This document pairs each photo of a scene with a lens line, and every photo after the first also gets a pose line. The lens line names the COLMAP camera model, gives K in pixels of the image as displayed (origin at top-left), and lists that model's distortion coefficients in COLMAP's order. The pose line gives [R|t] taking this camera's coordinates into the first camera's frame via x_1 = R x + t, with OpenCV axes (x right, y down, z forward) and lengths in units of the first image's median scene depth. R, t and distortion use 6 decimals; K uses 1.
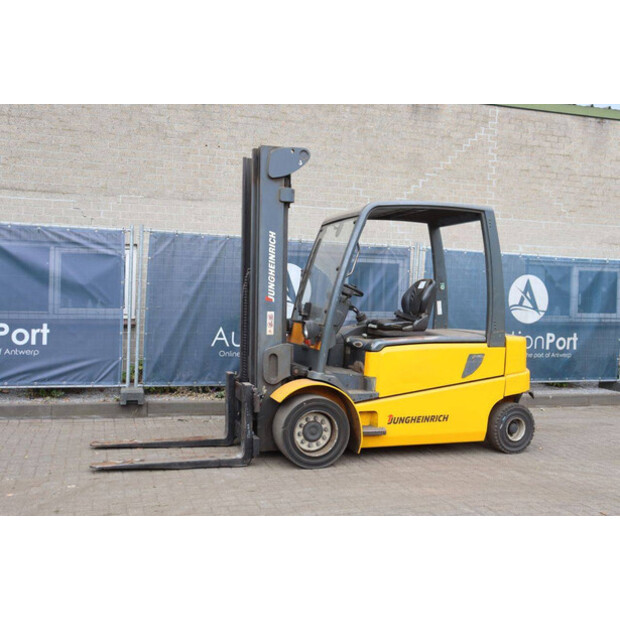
lens RADIAL K [[671.6, 0, 316.3], [0, 671.6, 298.0], [0, 0, 1]] dist [-0.030386, 0.029000]
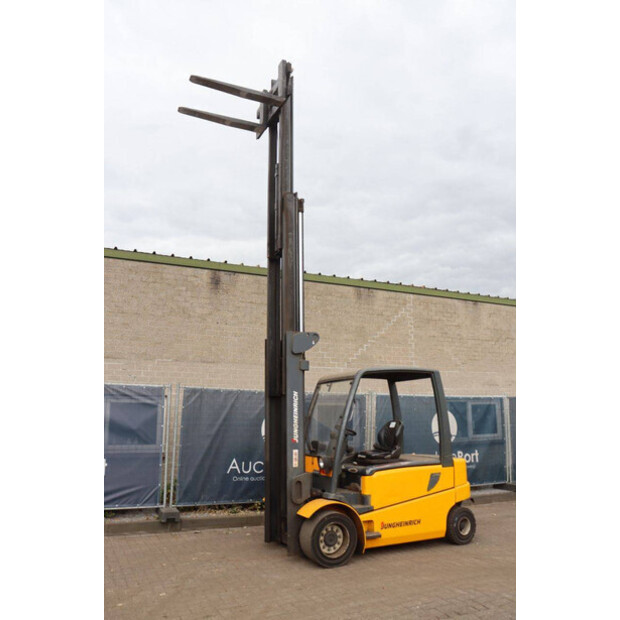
lens RADIAL K [[508.1, 0, 306.9], [0, 508.1, 297.6], [0, 0, 1]] dist [-0.164300, 0.147459]
pose [[0.991747, 0.003066, 0.128175, -0.162699], [0.027820, 0.970750, -0.238474, -0.033846], [-0.125157, 0.240072, 0.962653, -0.060098]]
